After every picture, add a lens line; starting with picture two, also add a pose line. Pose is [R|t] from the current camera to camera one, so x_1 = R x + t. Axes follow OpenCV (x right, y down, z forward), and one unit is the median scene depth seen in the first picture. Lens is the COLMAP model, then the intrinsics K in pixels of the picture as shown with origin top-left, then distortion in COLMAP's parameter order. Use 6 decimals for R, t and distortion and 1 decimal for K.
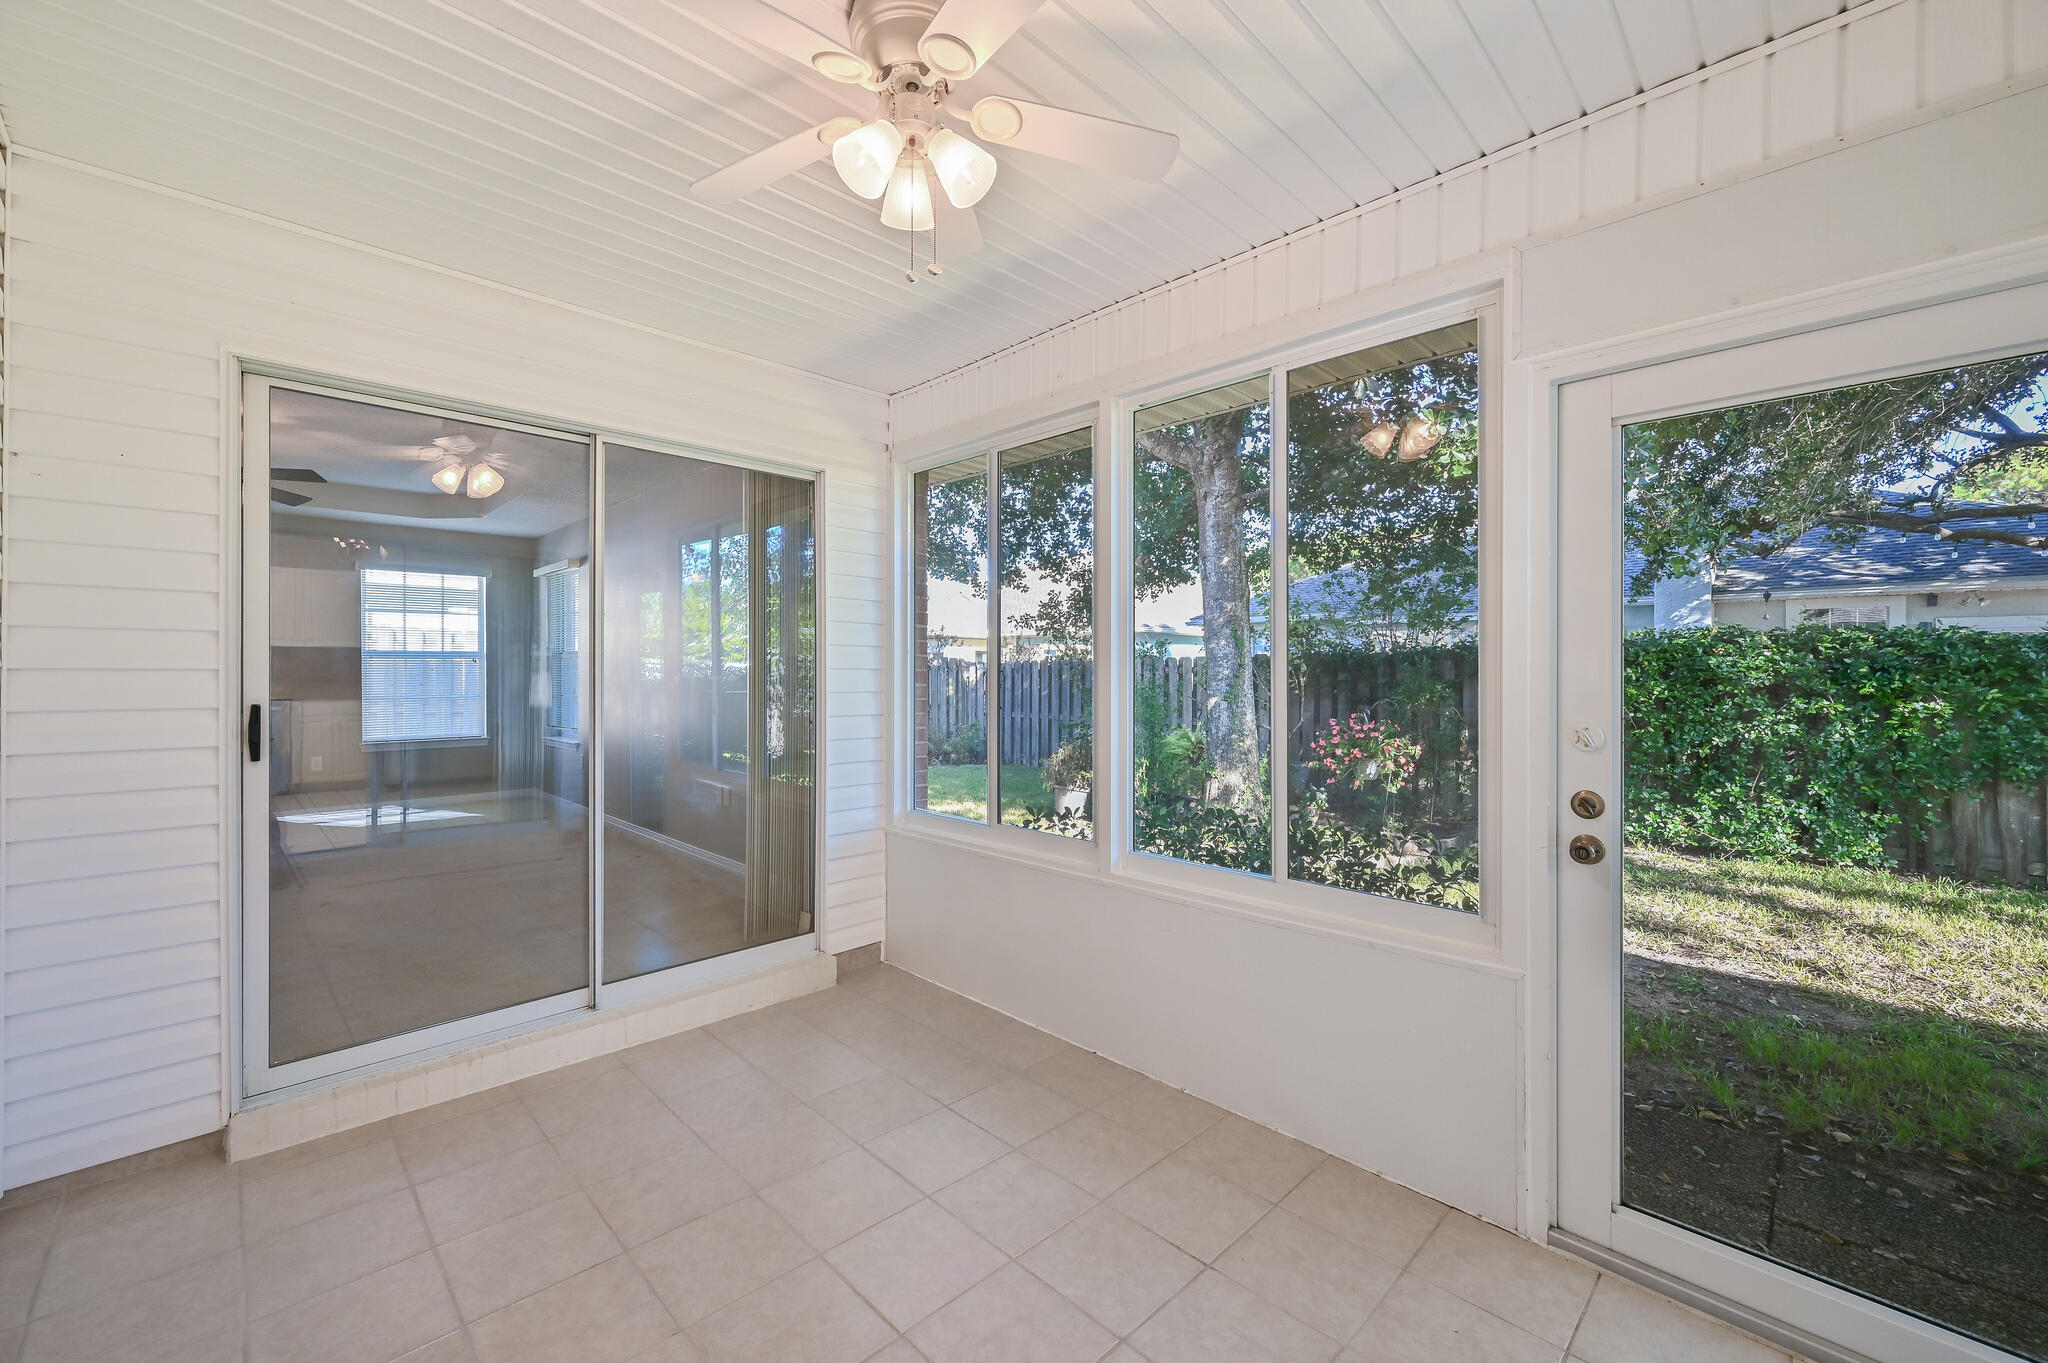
lens RADIAL K [[820.4, 0, 1031.8], [0, 820.4, 683.9], [0, 0, 1]] dist [0.000735, 0.000217]
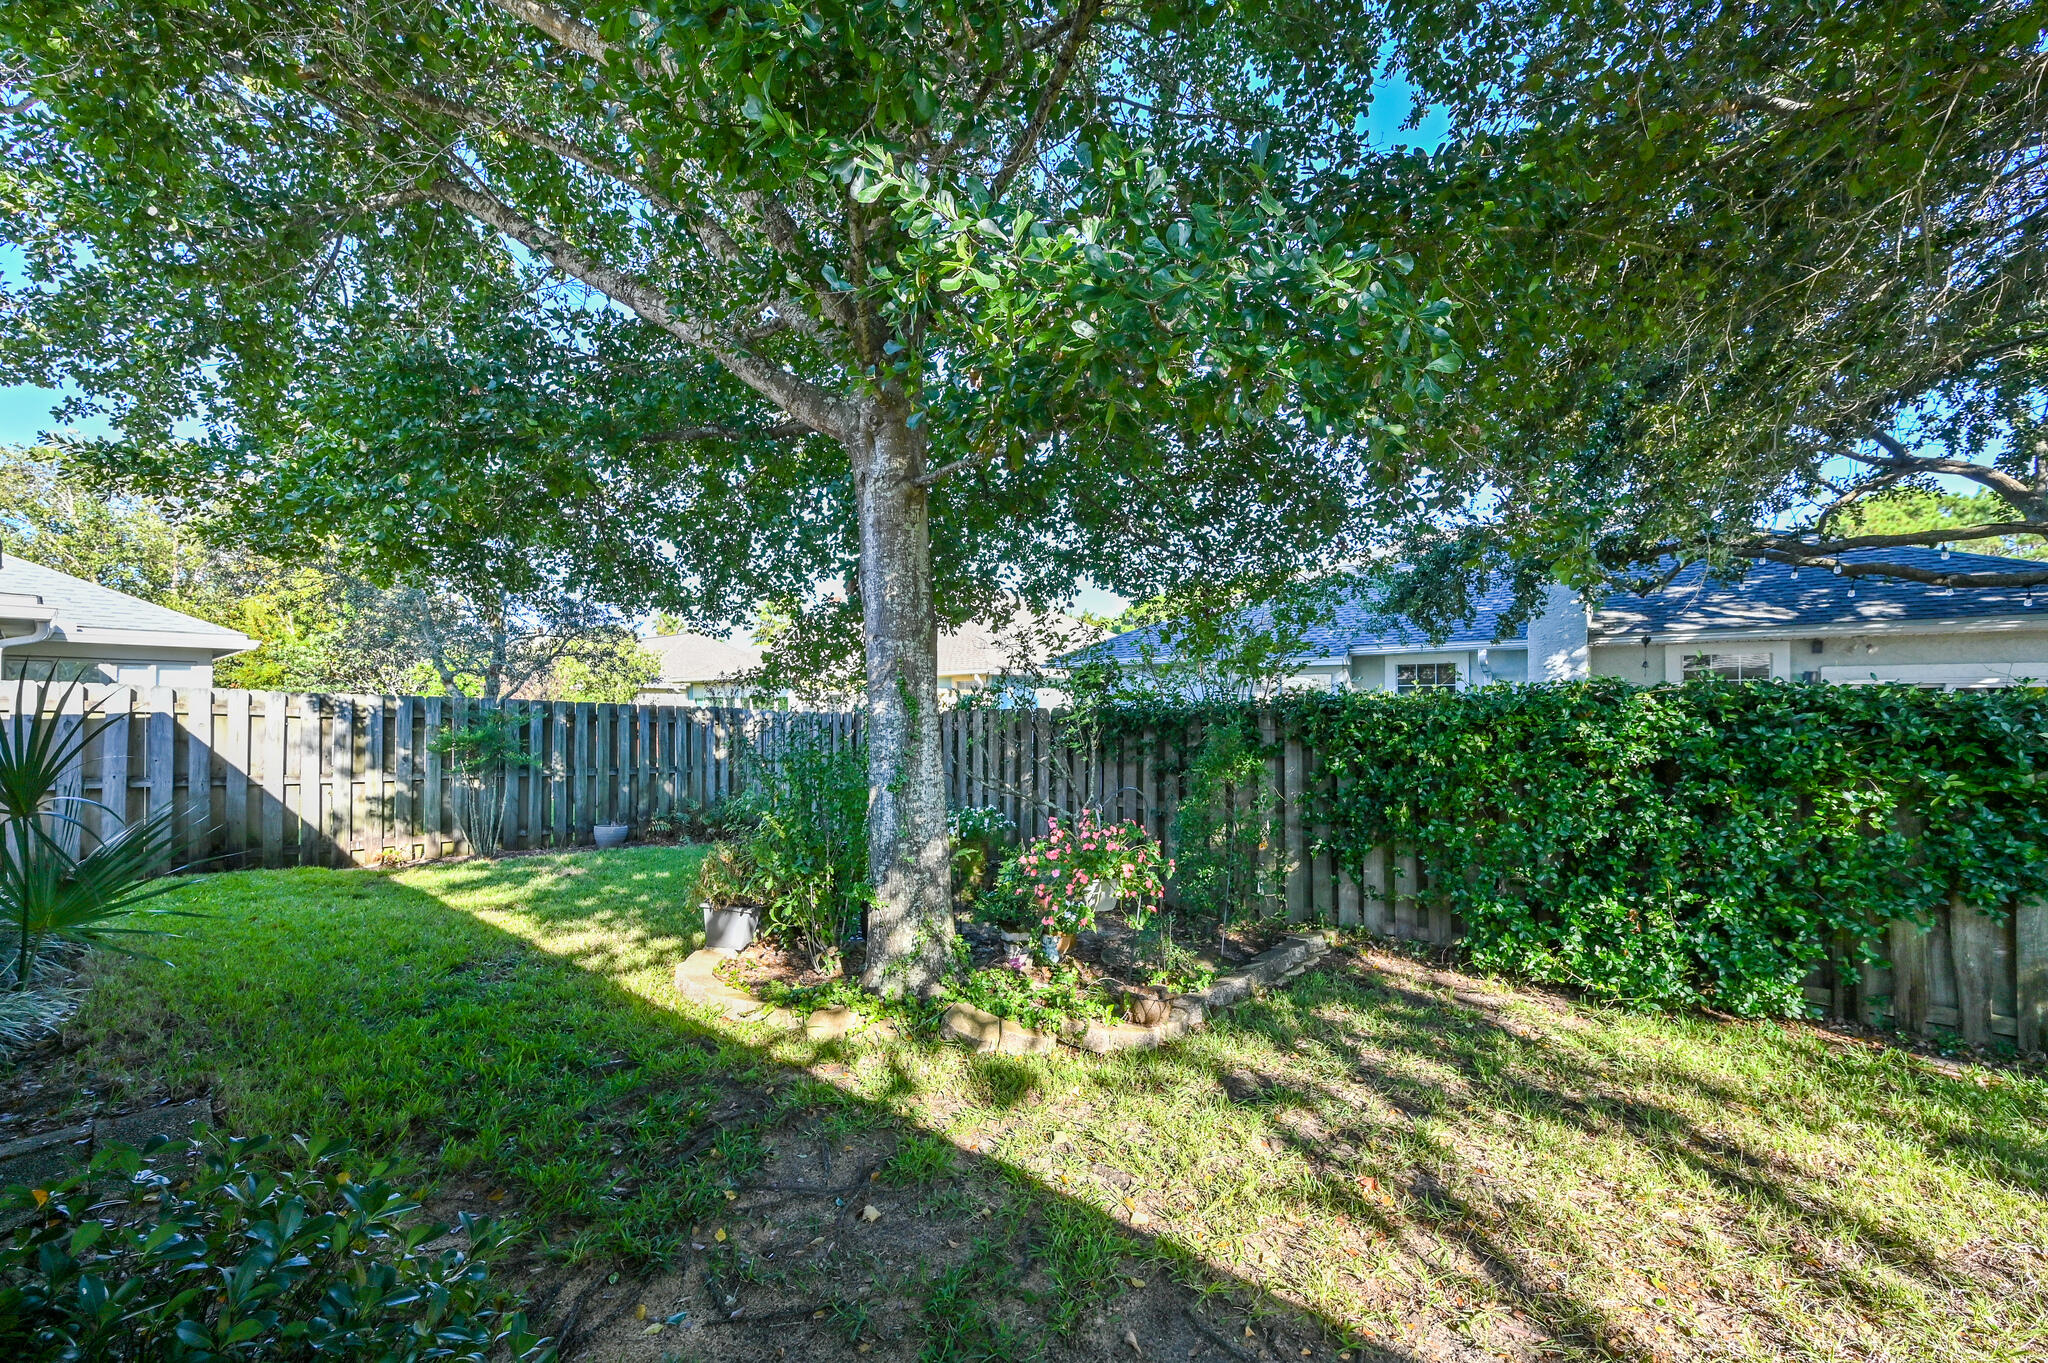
lens RADIAL K [[844.7, 0, 1026.4], [0, 844.7, 716.4], [0, 0, 1]] dist [-0.002193, -0.000155]
pose [[0.995101, -0.000134, 0.098868, 0.273726], [0.001227, 0.999939, -0.010988, -0.031040], [-0.098860, 0.011055, 0.995040, 0.314188]]
